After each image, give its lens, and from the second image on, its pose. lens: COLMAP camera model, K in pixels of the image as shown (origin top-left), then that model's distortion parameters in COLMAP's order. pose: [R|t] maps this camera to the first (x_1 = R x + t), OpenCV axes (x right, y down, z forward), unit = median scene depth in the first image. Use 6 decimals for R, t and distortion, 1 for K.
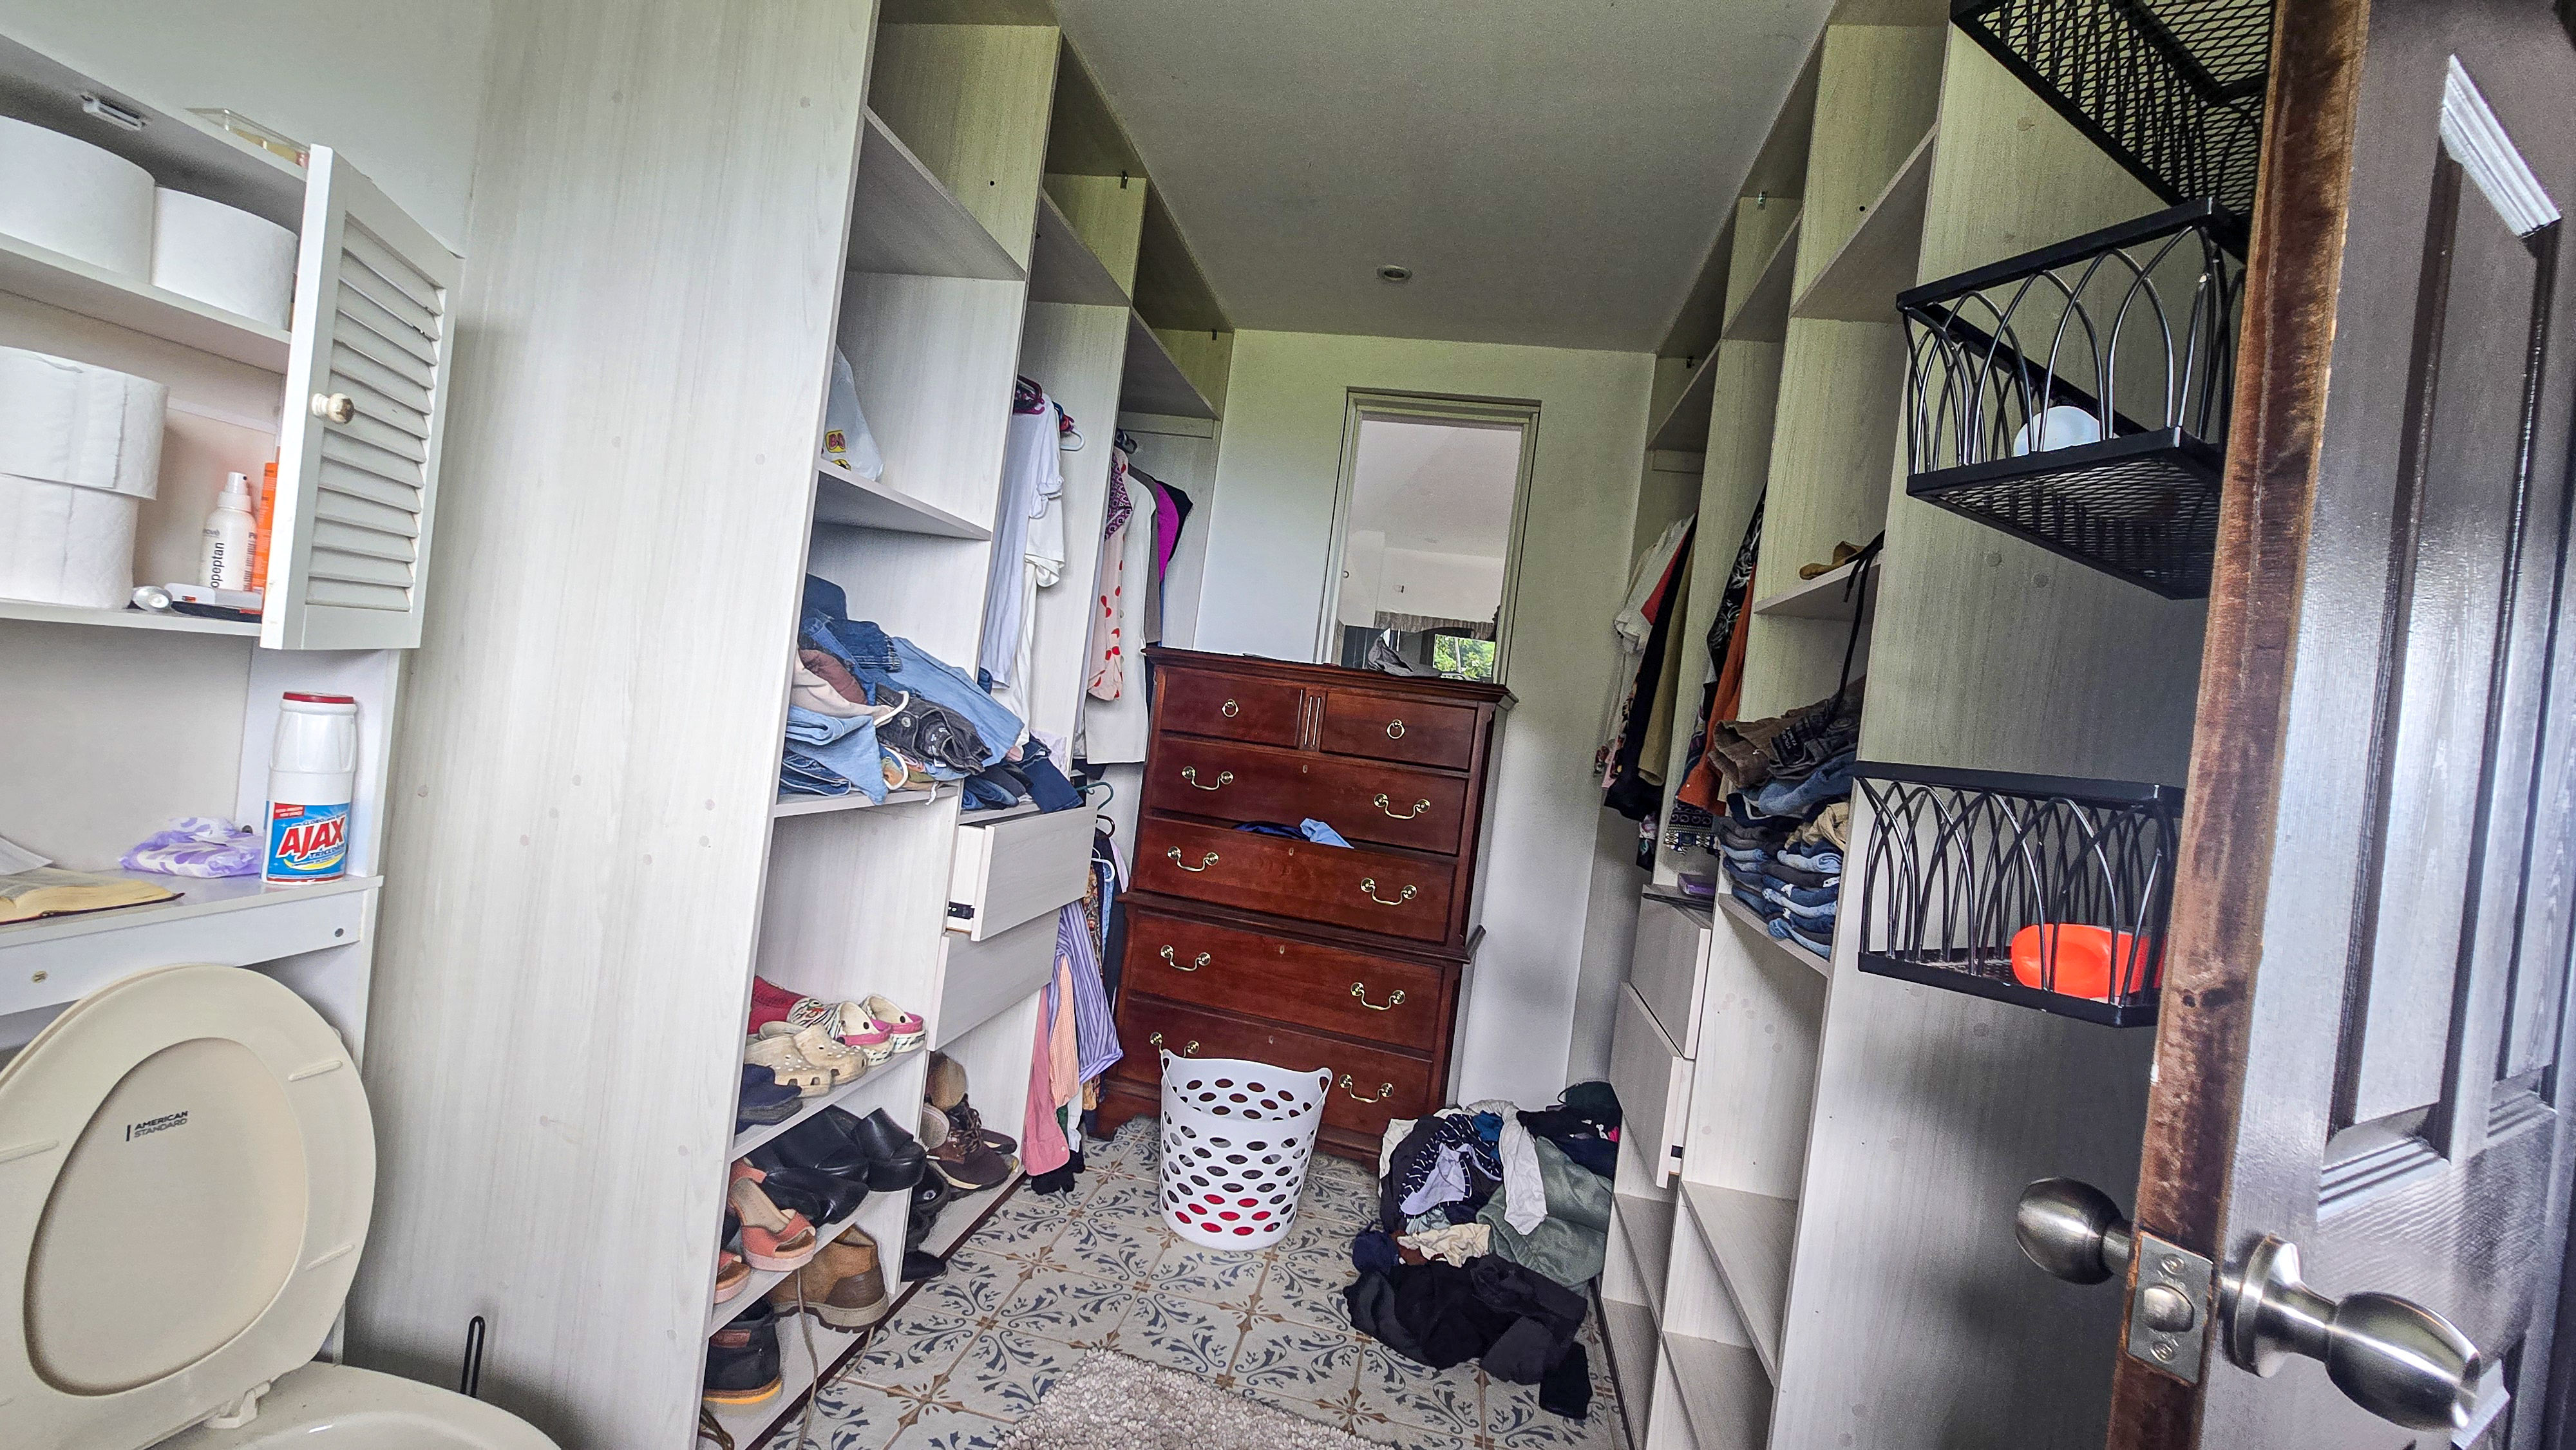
lens RADIAL K [[1052.6, 0, 1285.1], [0, 1052.6, 718.8], [0, 0, 1]] dist [-0.003015, -0.000066]
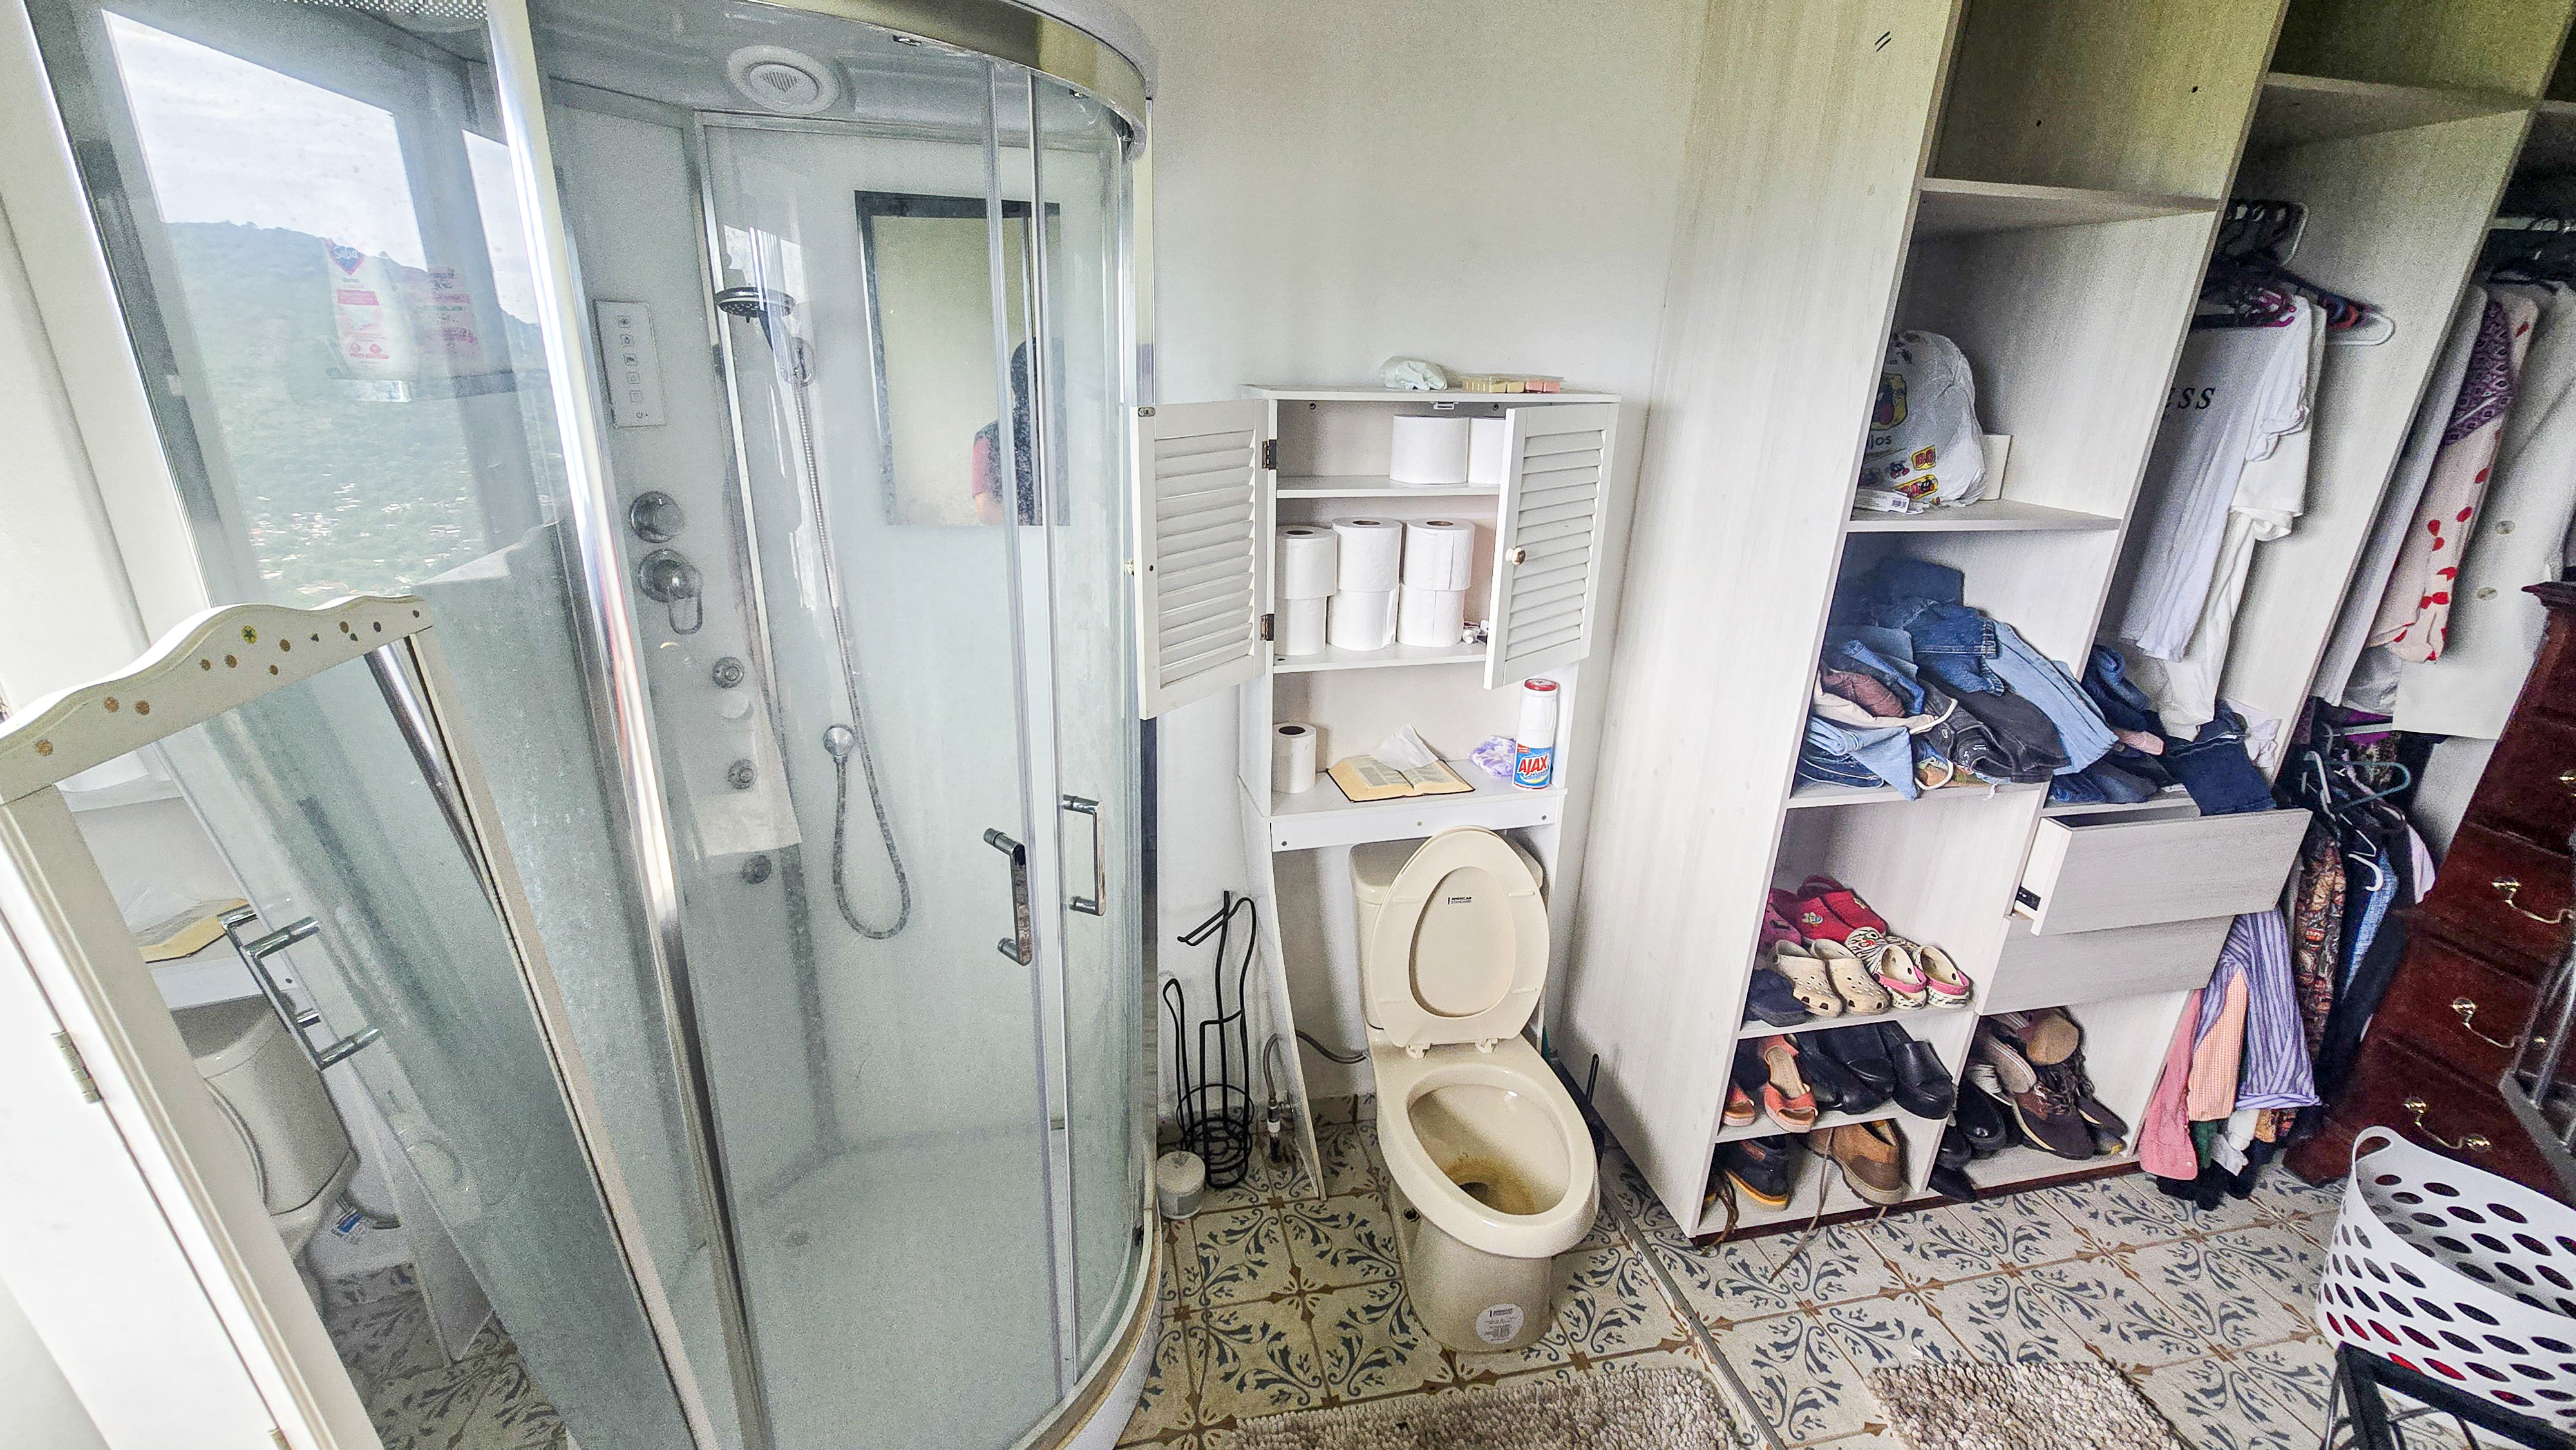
lens RADIAL K [[1050.8, 0, 1282.4], [0, 1050.8, 722.4], [0, 0, 1]] dist [-0.019974, 0.007250]
pose [[0.377094, 0.201026, -0.904095, 0.290401], [0.007059, 0.975508, 0.219849, -0.207679], [0.926148, -0.089286, 0.366439, -0.010315]]
